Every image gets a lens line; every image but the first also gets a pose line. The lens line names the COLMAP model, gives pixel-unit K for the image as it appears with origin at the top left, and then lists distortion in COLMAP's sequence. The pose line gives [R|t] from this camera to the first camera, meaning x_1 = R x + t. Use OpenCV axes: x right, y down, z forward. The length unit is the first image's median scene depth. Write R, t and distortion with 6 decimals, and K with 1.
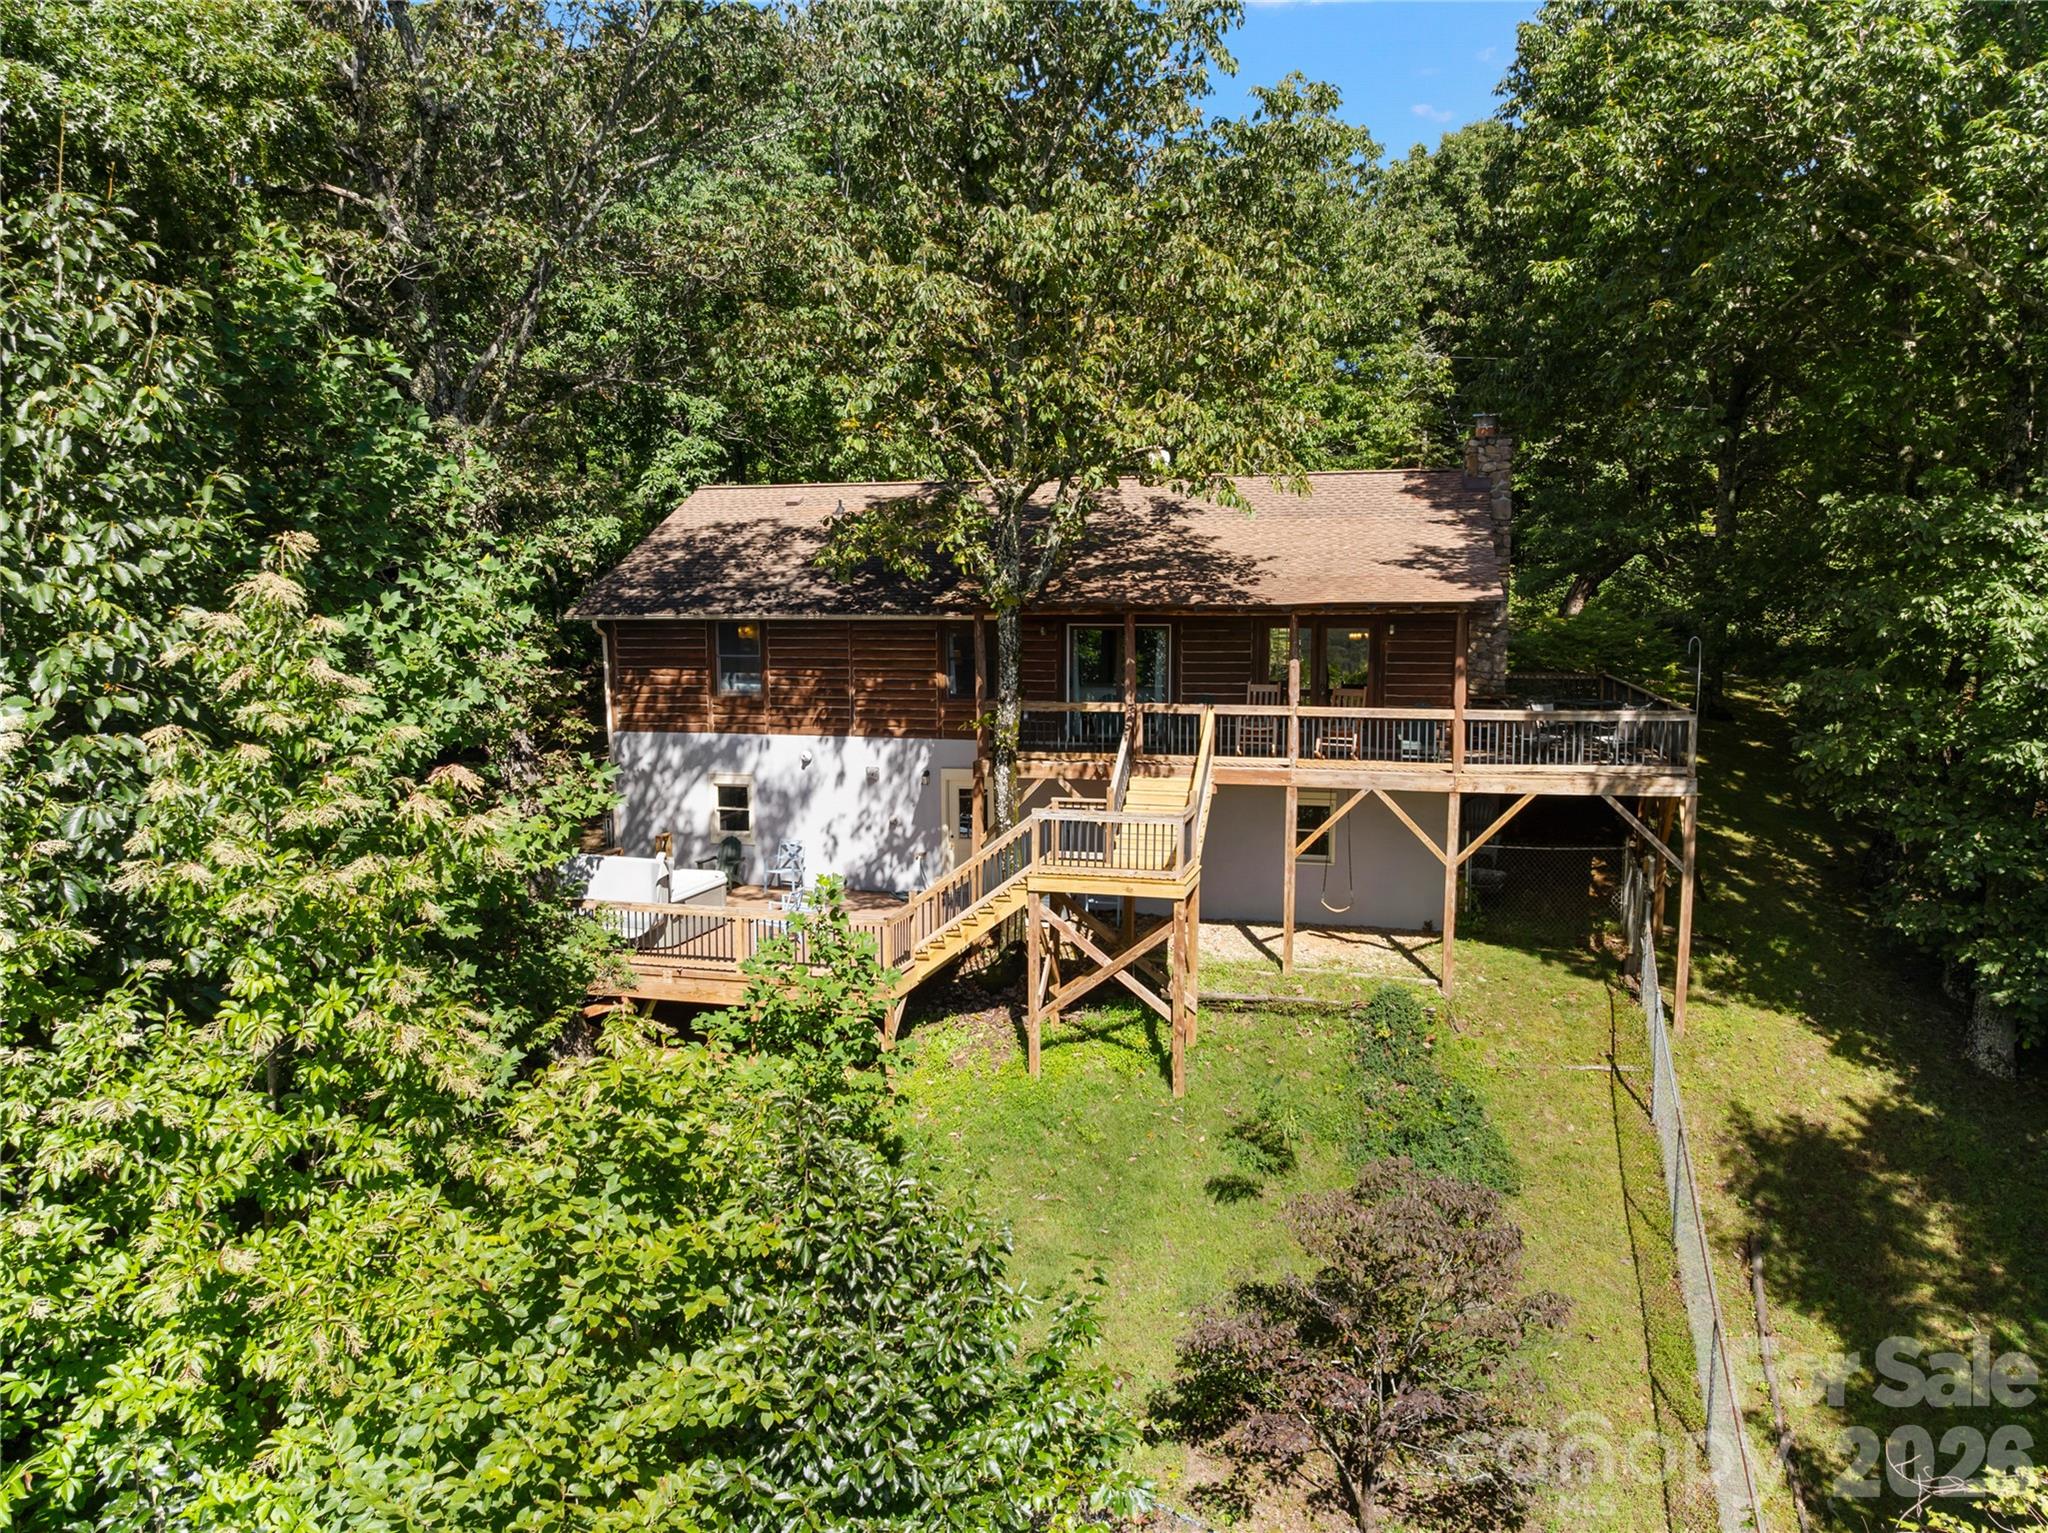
lens RADIAL K [[1540.4, 0, 924.4], [0, 1540.4, 727.5], [0, 0, 1]] dist [-0.044123, -0.005121]
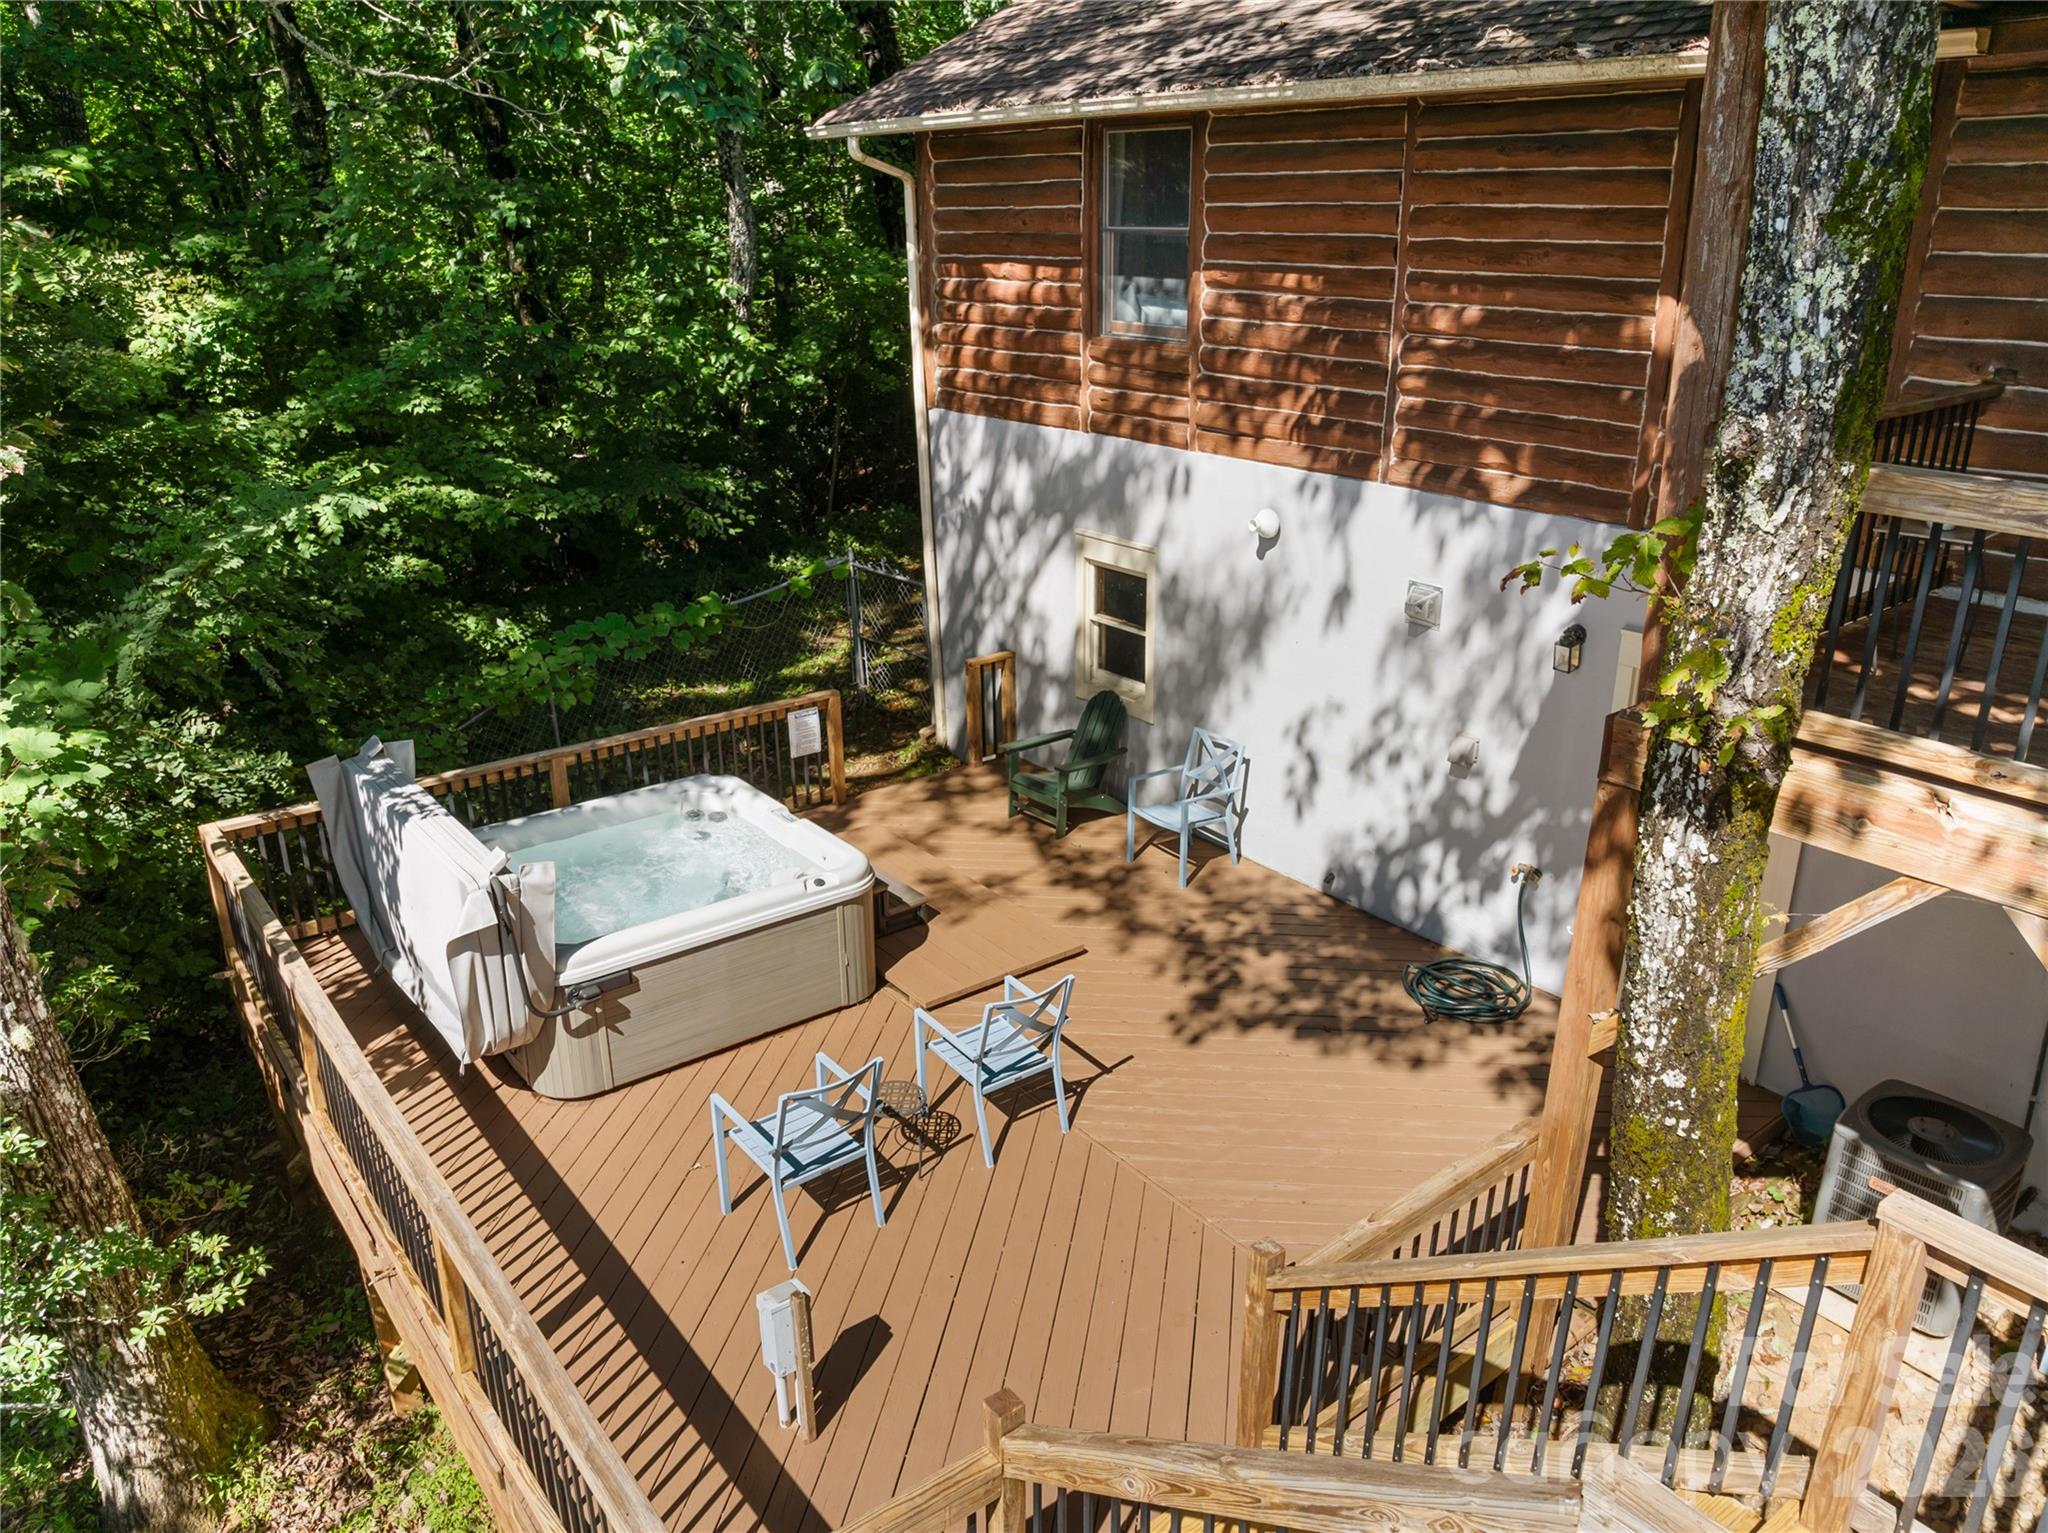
lens RADIAL K [[1445.3, 0, 1024.0], [0, 1445.3, 766.5], [0, 0, 1]] dist [-0.043947, -0.001182]
pose [[0.831681, 0.196762, -0.519221, 0.071908], [-0.038752, 0.953396, 0.299223, -0.029972], [0.553899, -0.228737, 0.800547, 0.798034]]
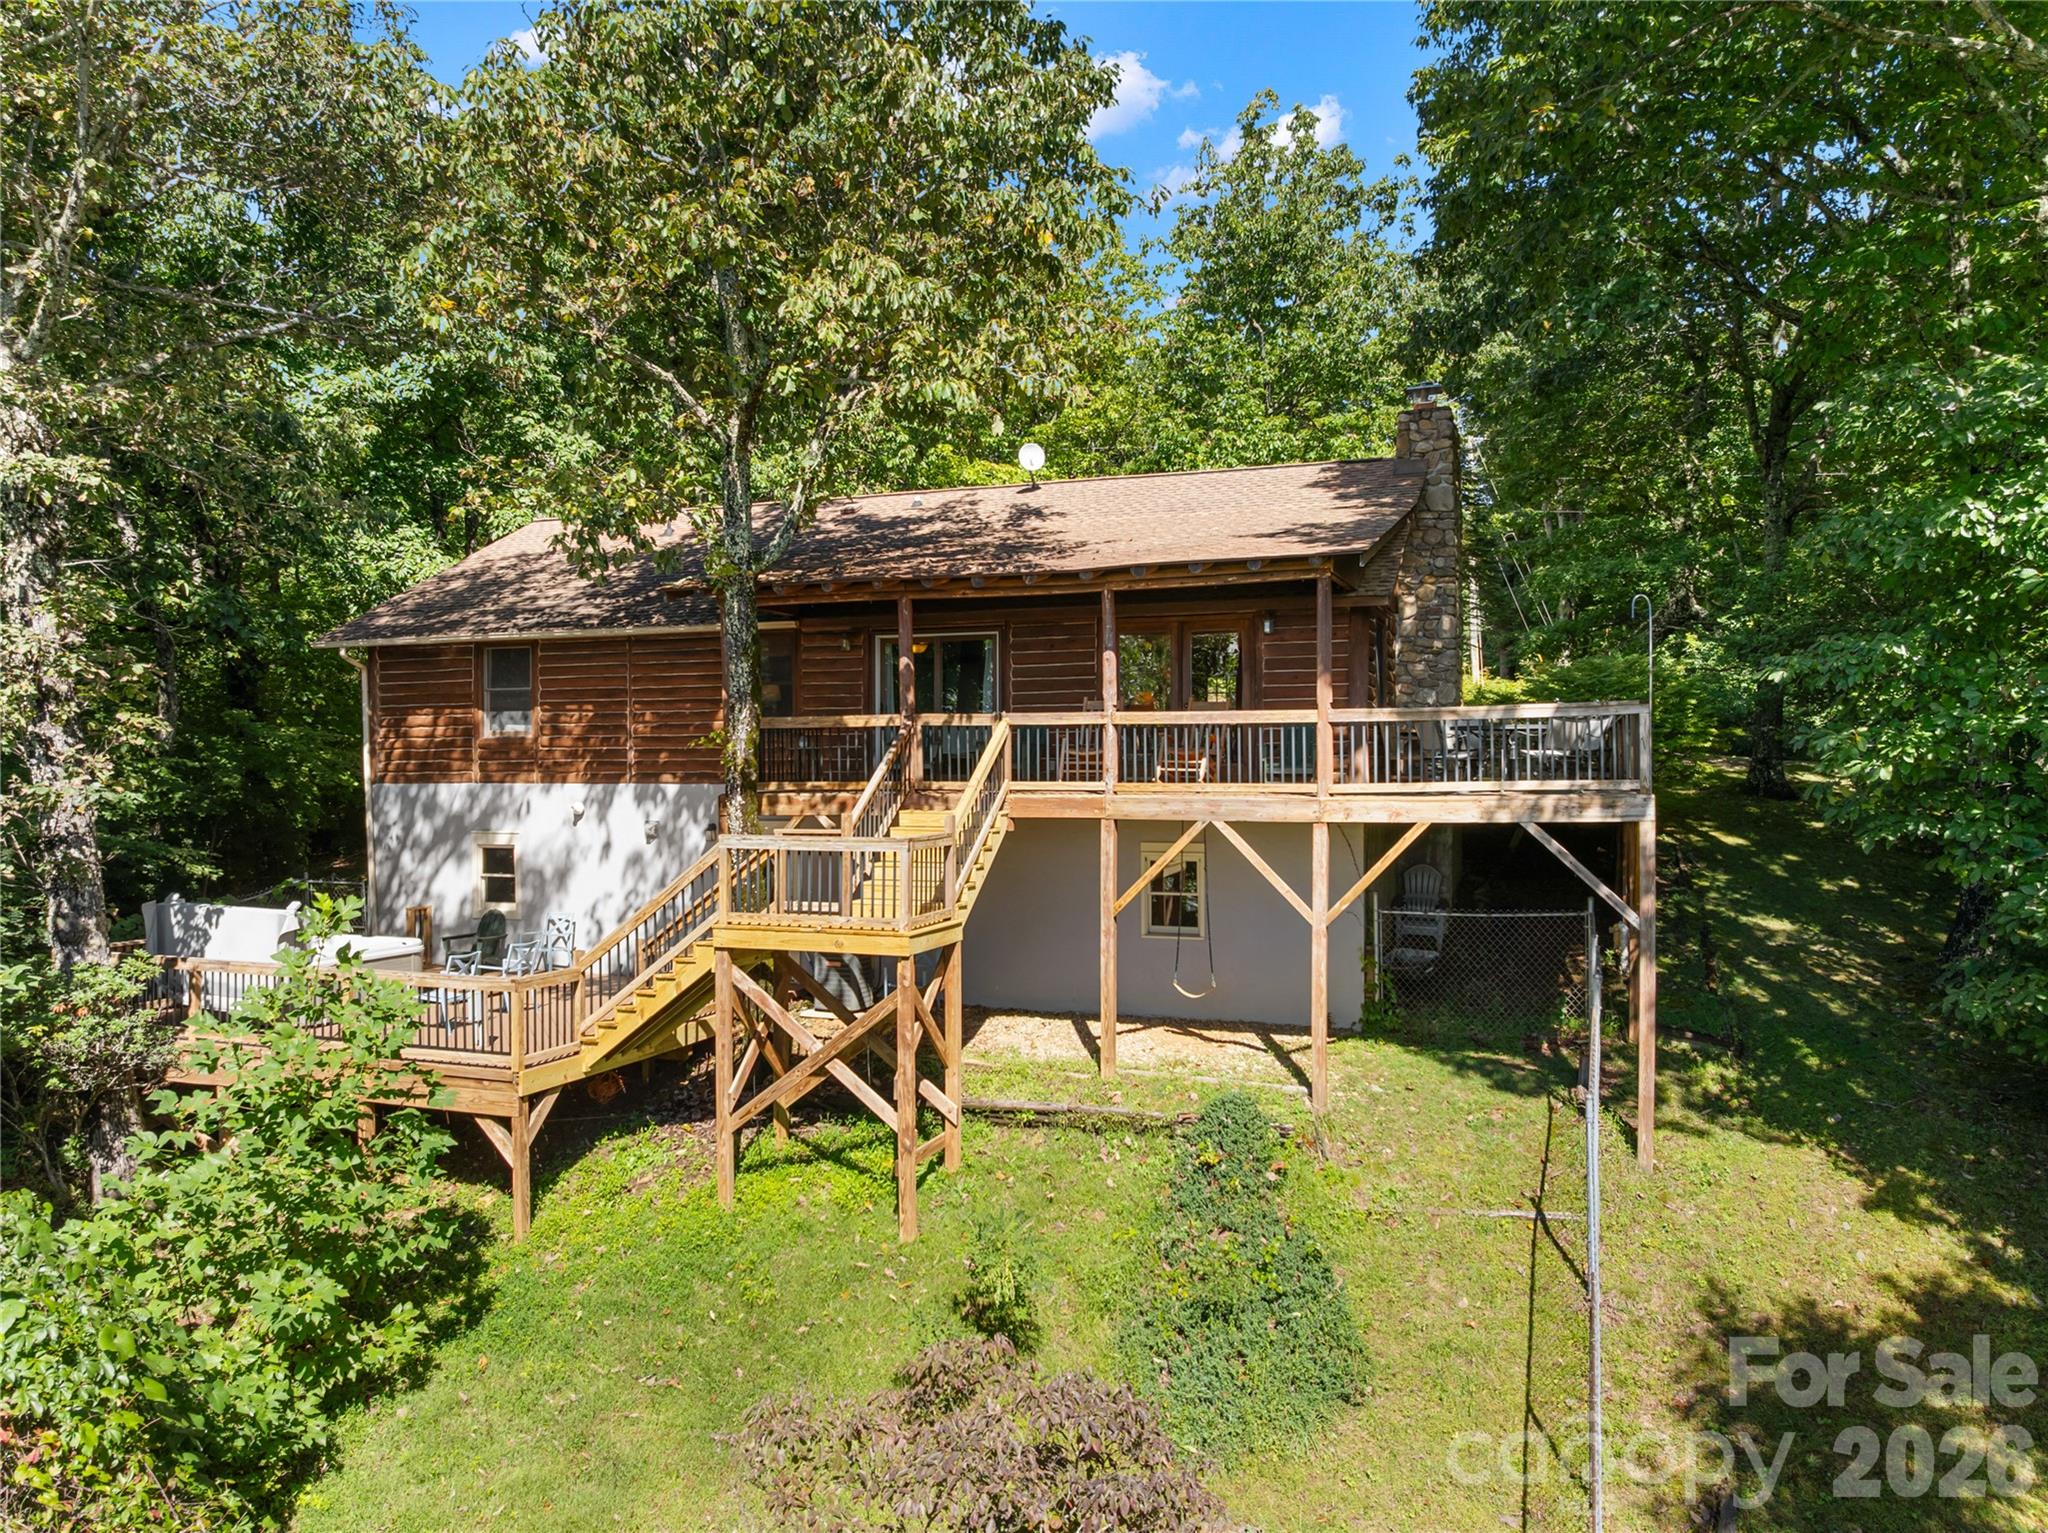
lens RADIAL K [[1445.3, 0, 1024.0], [0, 1445.3, 766.5], [0, 0, 1]] dist [-0.043947, -0.001182]
pose [[0.997850, 0.000924, -0.065528, 0.244047], [-0.007894, 0.994315, -0.106187, 0.087010], [0.065058, 0.106476, 0.992185, 0.303663]]
